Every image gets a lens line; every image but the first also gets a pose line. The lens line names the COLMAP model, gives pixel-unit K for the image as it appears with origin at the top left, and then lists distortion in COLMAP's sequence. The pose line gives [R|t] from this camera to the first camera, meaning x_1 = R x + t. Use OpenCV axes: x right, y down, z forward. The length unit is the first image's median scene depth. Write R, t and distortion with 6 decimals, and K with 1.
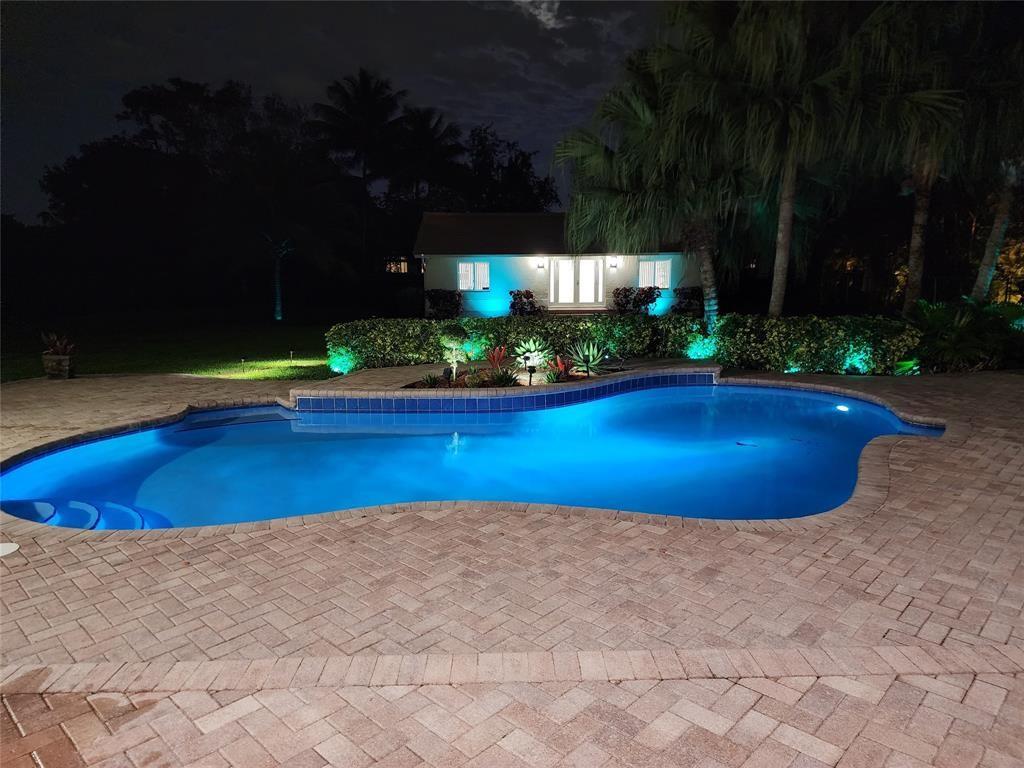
lens RADIAL K [[664.3, 0, 512.0], [0, 664.3, 384.0], [0, 0, 1]] dist [0.068199, -0.064016]
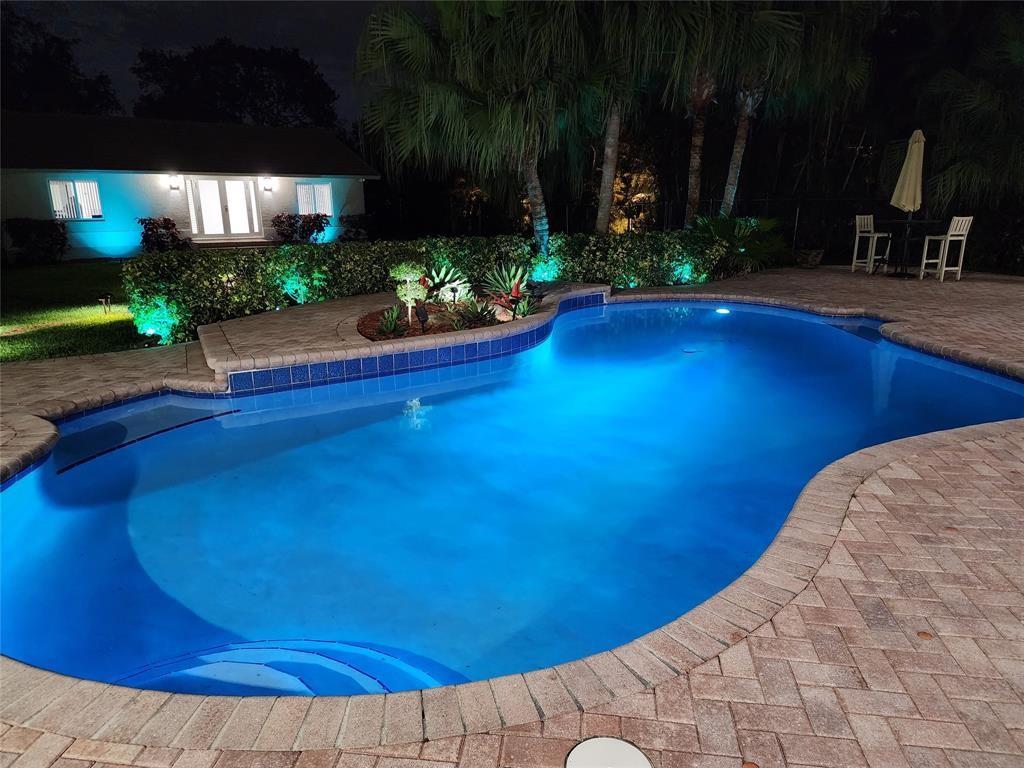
lens RADIAL K [[677.4, 0, 512.0], [0, 677.4, 384.0], [0, 0, 1]] dist [0.072958, -0.062545]
pose [[0.809513, -0.151341, 0.567260, -0.322288], [0.099179, 0.987569, 0.121943, -0.015069], [-0.578664, -0.042455, 0.814461, 0.221978]]
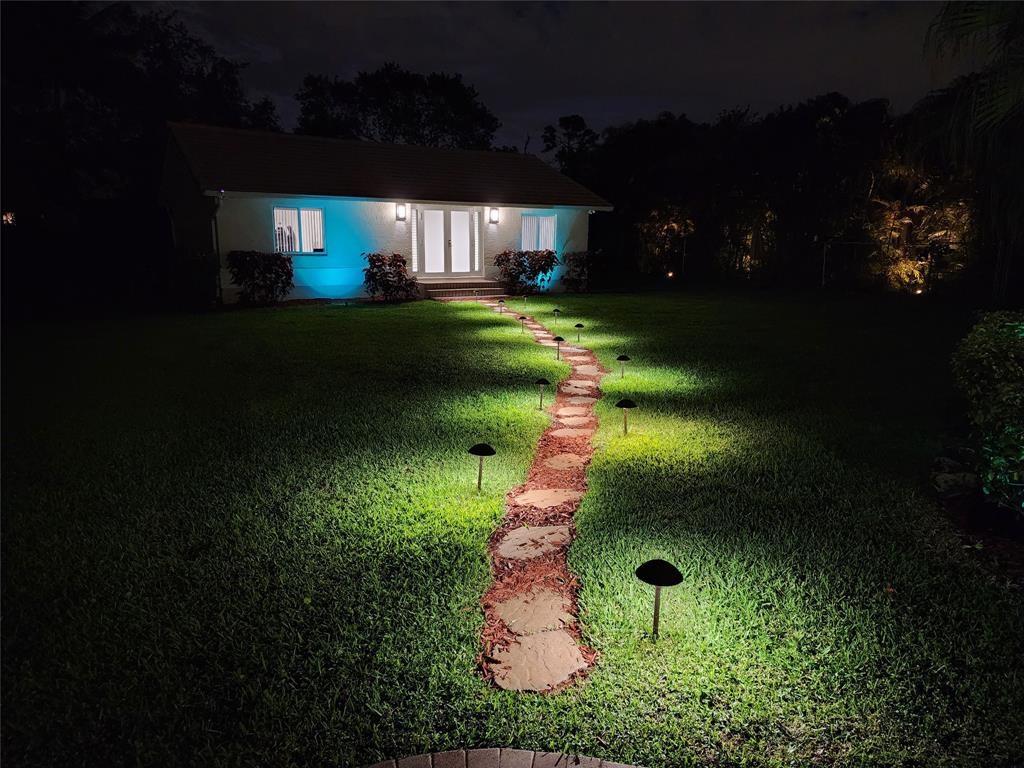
lens RADIAL K [[677.4, 0, 512.0], [0, 677.4, 384.0], [0, 0, 1]] dist [0.072958, -0.062545]
pose [[0.870159, -0.087576, 0.484926, -0.505497], [0.062626, 0.995755, 0.067452, -0.119948], [-0.488774, -0.028325, 0.871950, 0.827854]]
